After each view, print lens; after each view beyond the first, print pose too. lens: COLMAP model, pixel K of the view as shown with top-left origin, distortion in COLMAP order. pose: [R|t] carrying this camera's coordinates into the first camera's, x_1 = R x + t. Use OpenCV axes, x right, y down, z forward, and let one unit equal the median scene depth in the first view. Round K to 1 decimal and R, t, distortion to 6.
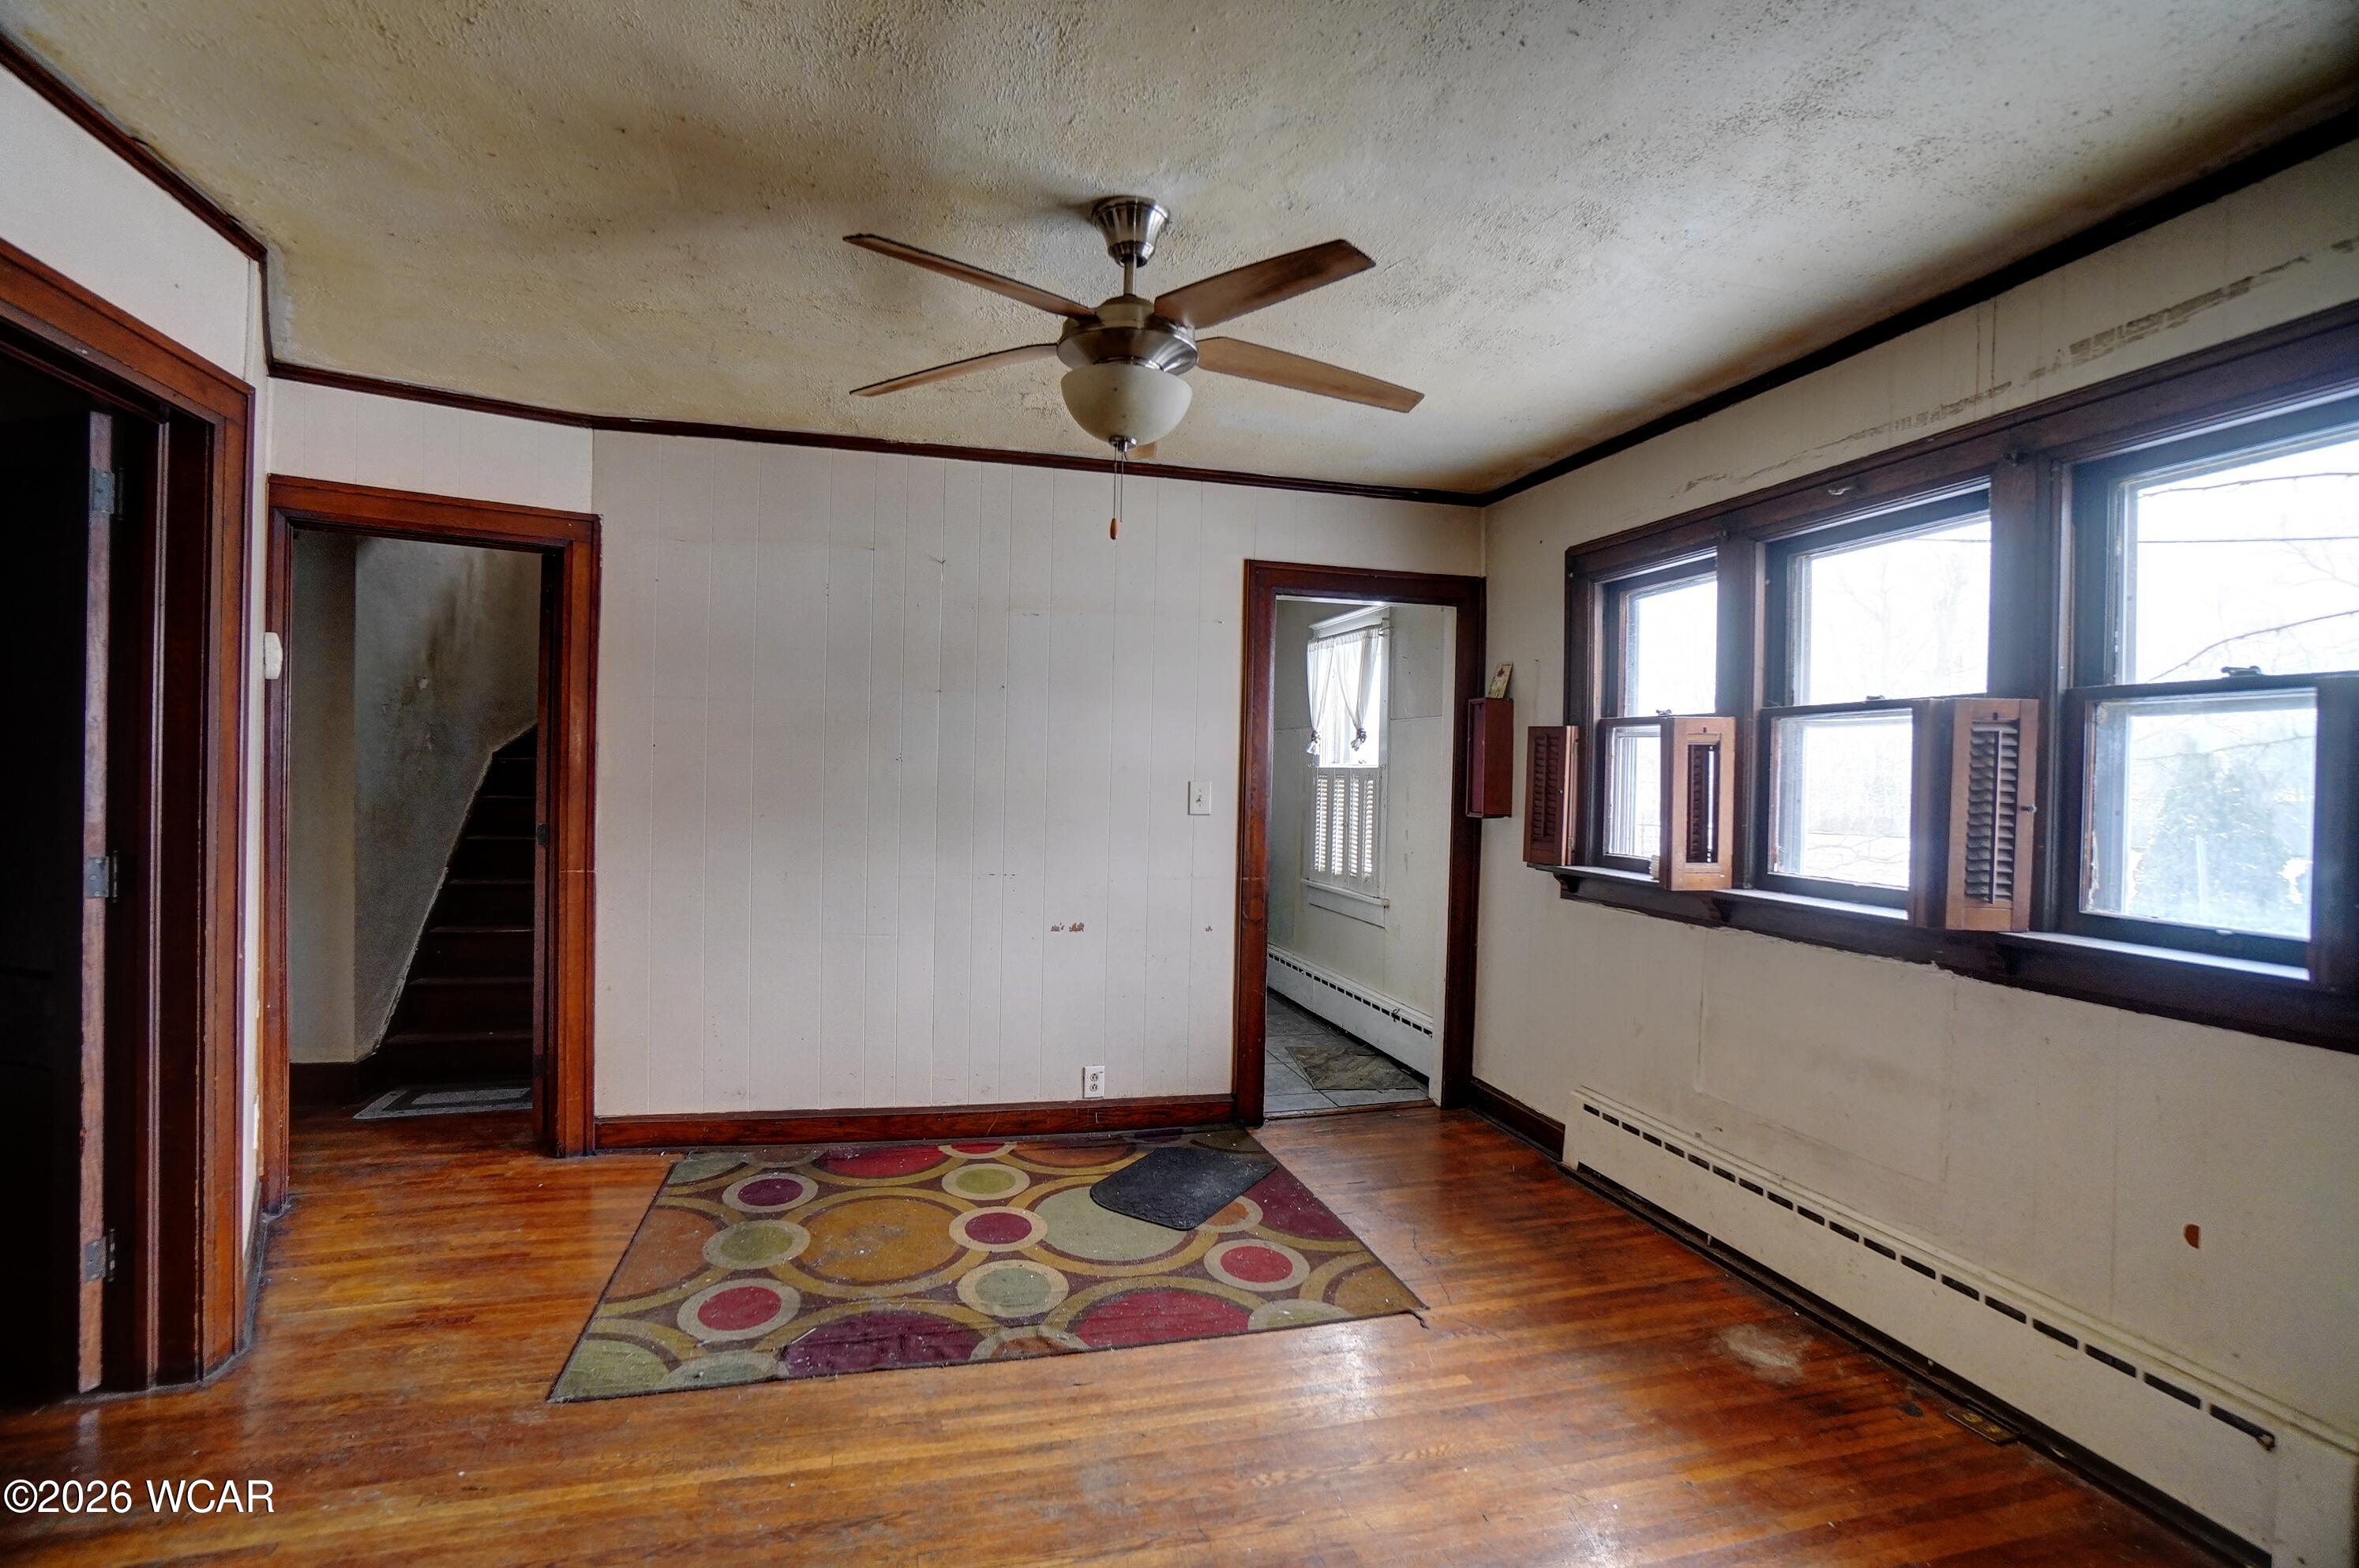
lens RADIAL K [[1046.5, 0, 1149.9], [0, 1046.5, 780.3], [0, 0, 1]] dist [-0.061292, 0.021486]
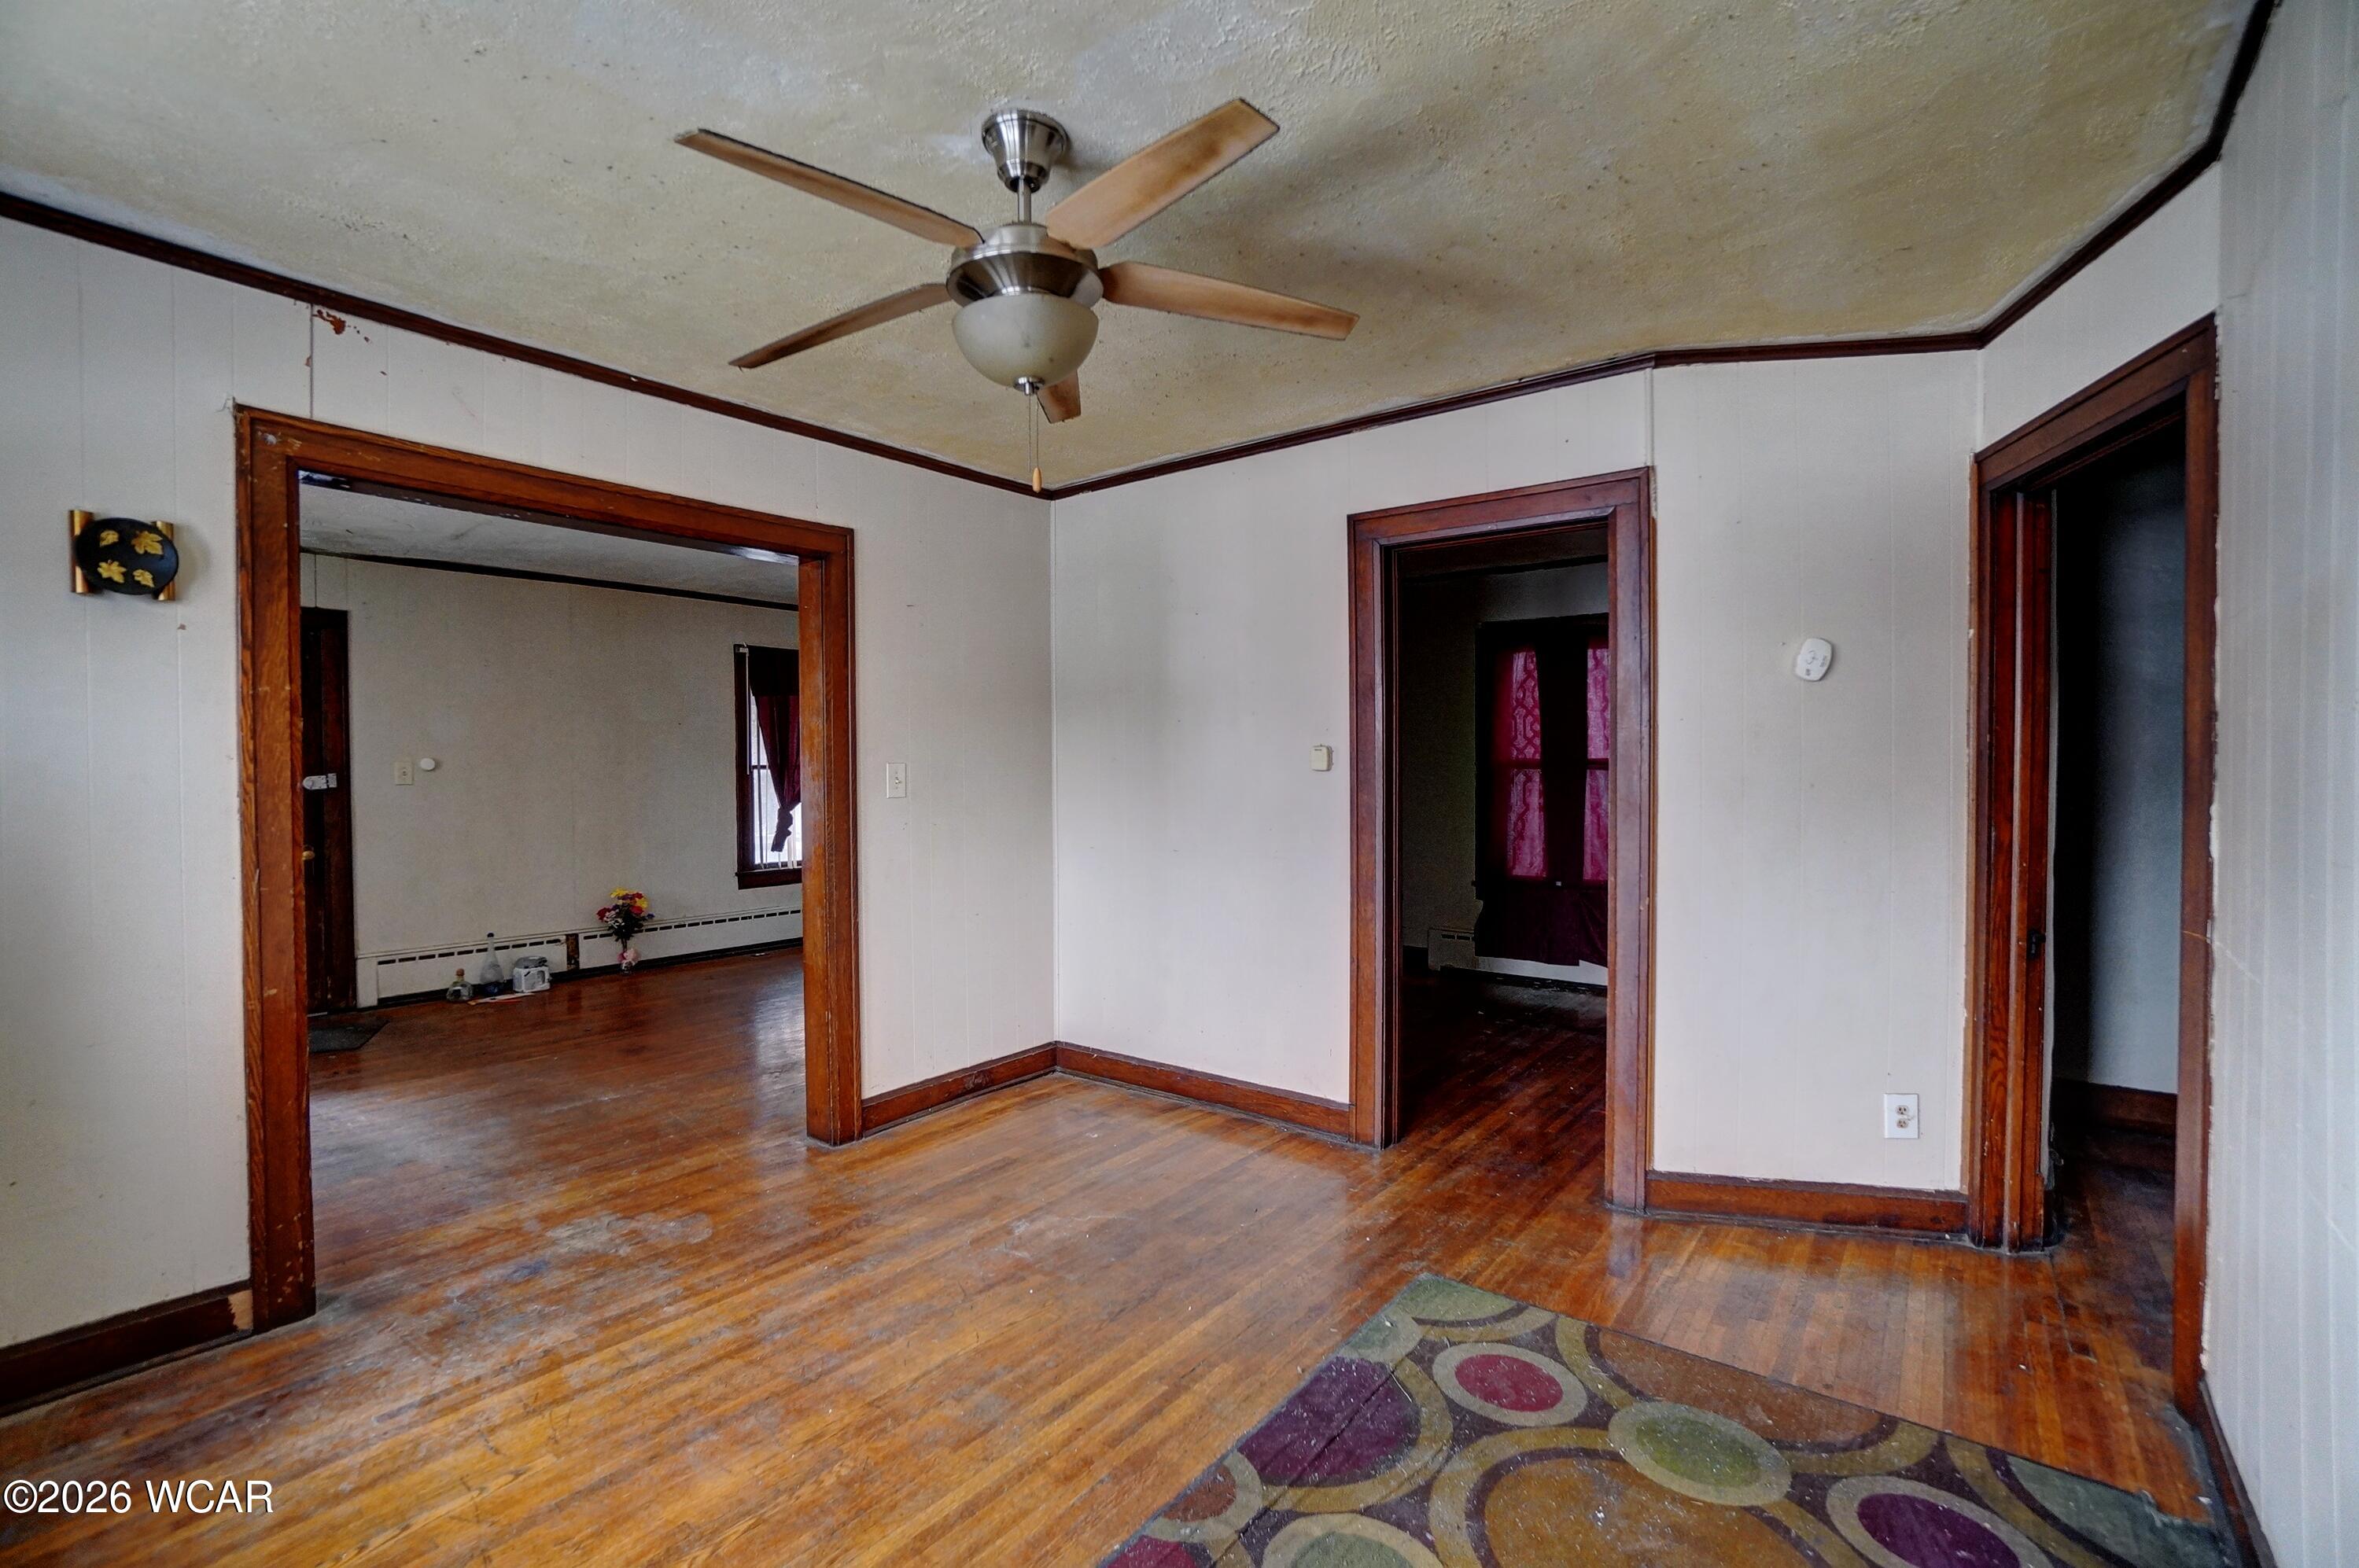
lens RADIAL K [[1044.0, 0, 1159.3], [0, 1044.0, 782.1], [0, 0, 1]] dist [-0.060885, 0.023312]
pose [[-0.796035, -0.009683, -0.605174, 0.328554], [-0.018349, 0.999799, 0.008139, 0.008279], [0.604973, 0.017584, -0.796052, 1.373127]]
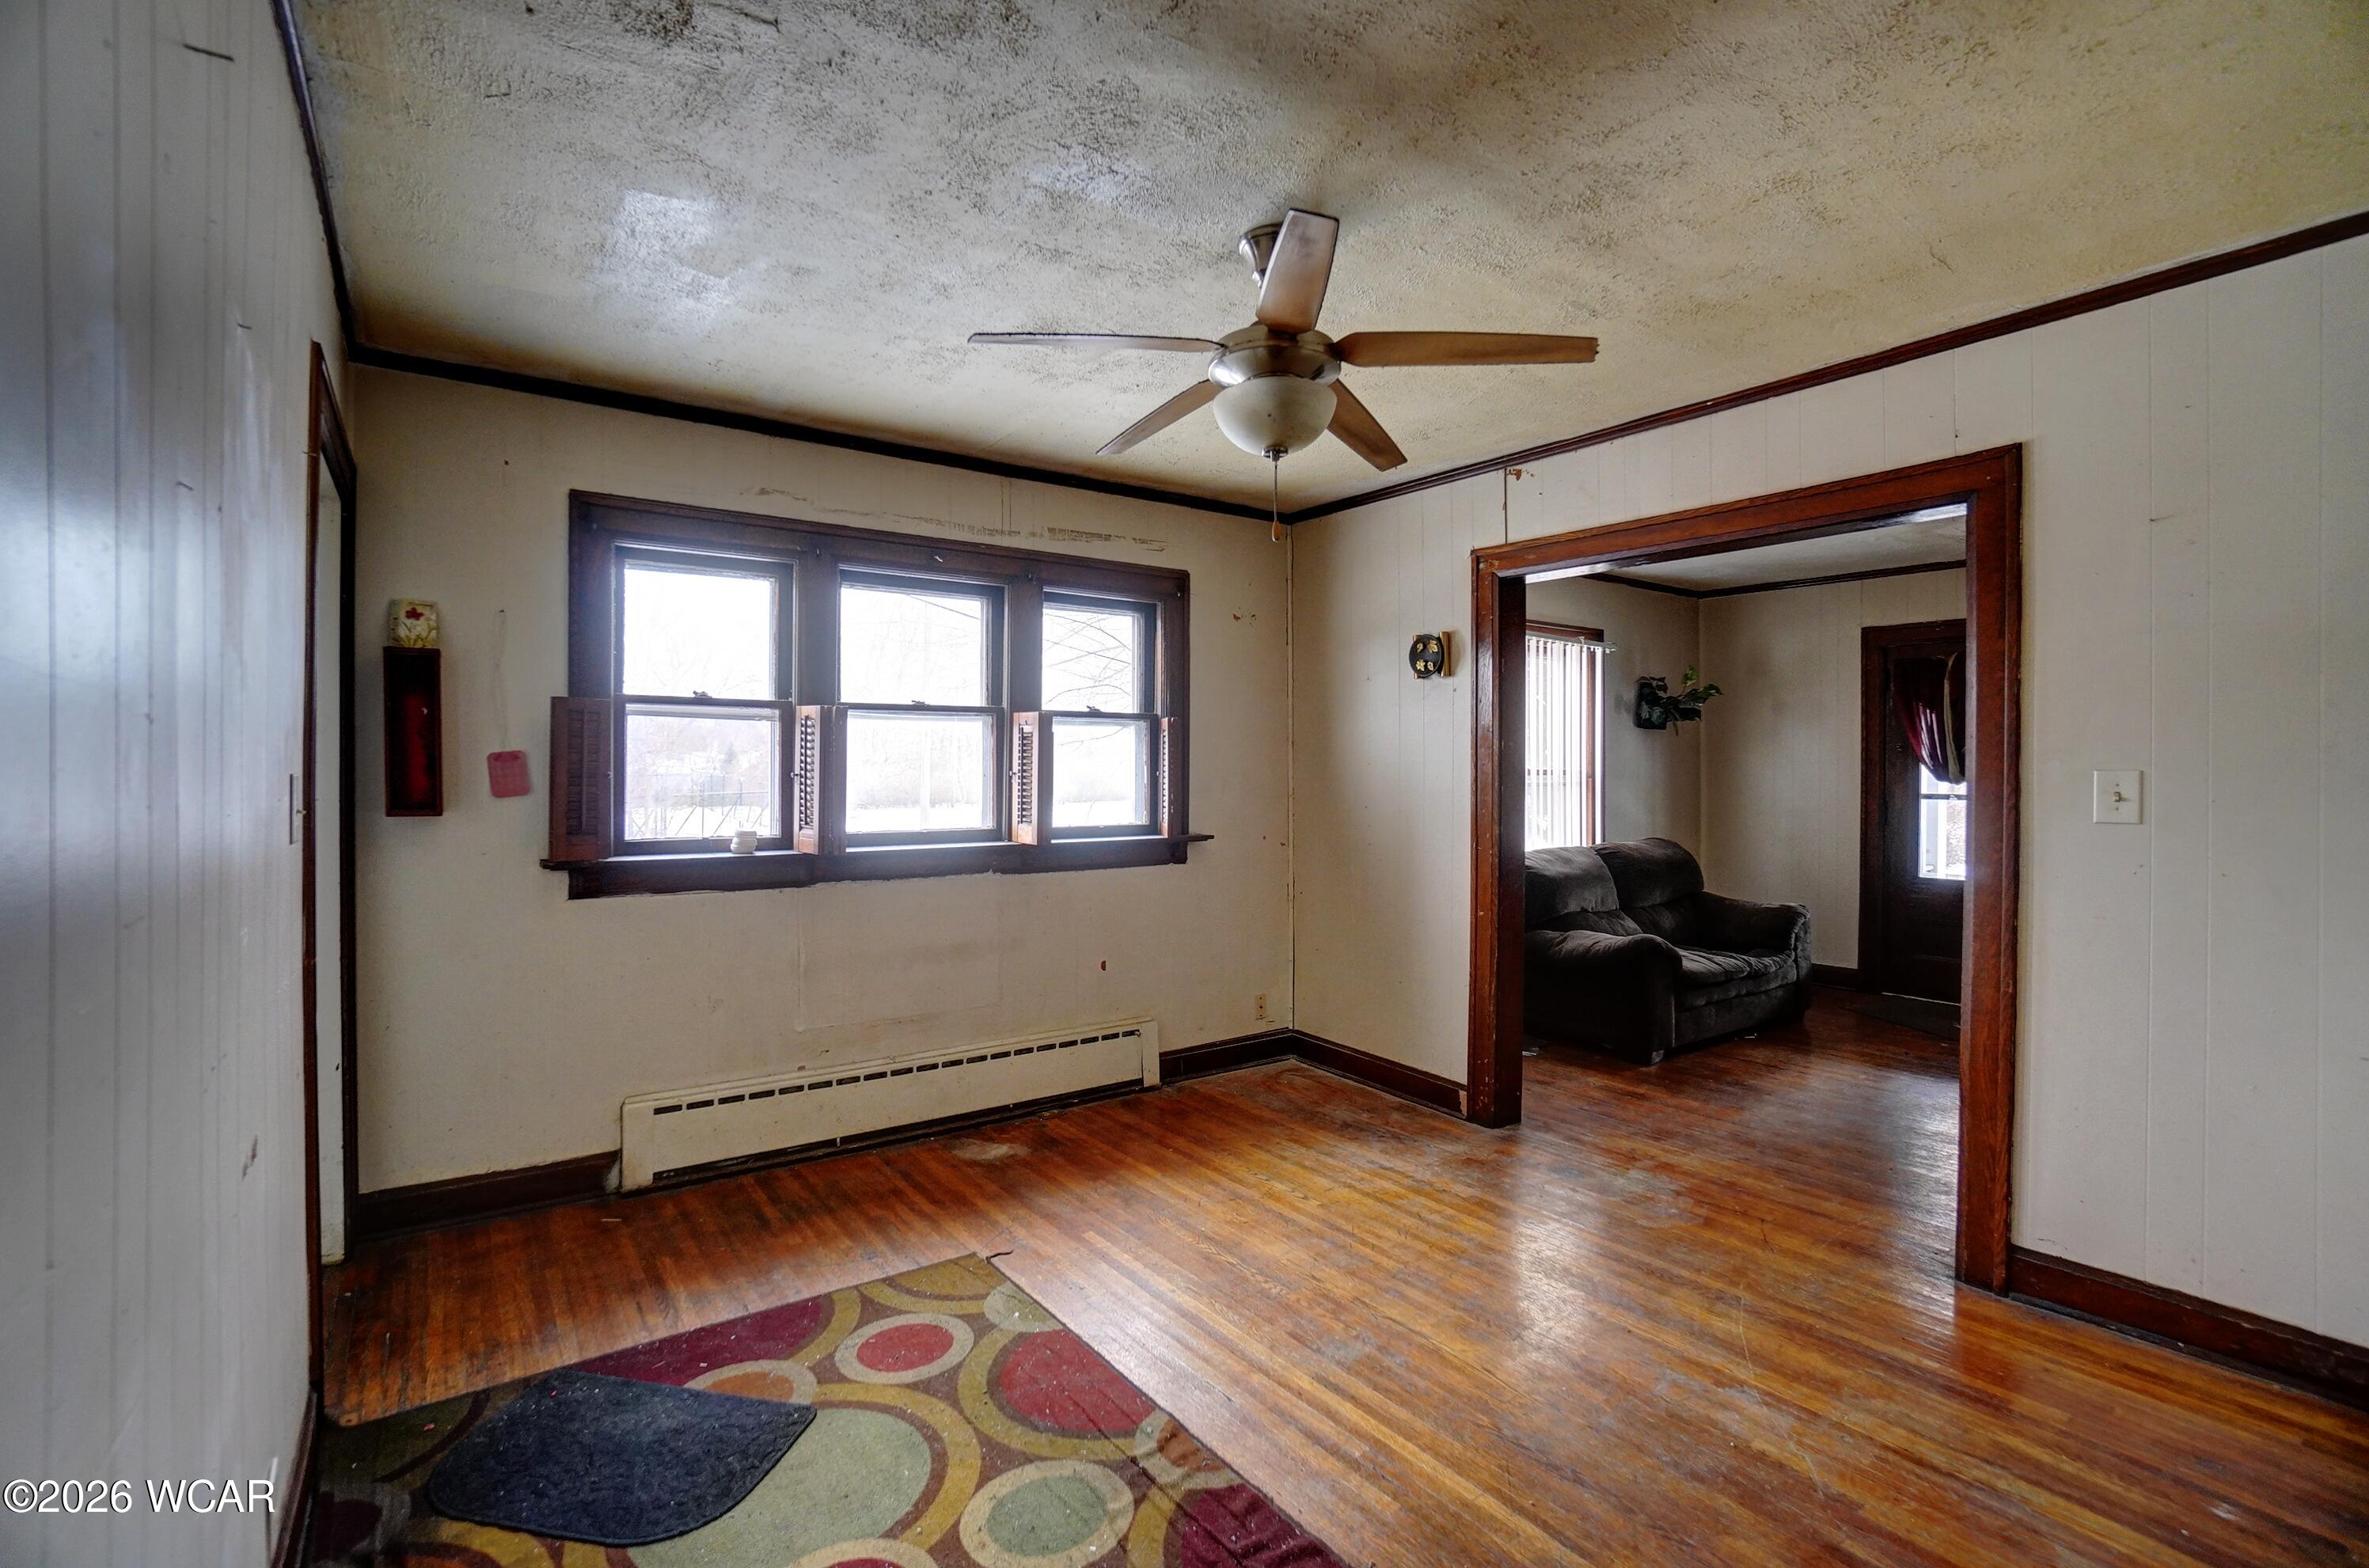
lens RADIAL K [[1051.0, 0, 1154.7], [0, 1051.0, 780.3], [0, 0, 1]] dist [-0.061292, 0.021486]
pose [[-0.351122, -0.030560, 0.935831, -0.761338], [-0.001701, 0.999486, 0.032001, -0.017078], [-0.936328, 0.009644, -0.350994, 1.141141]]
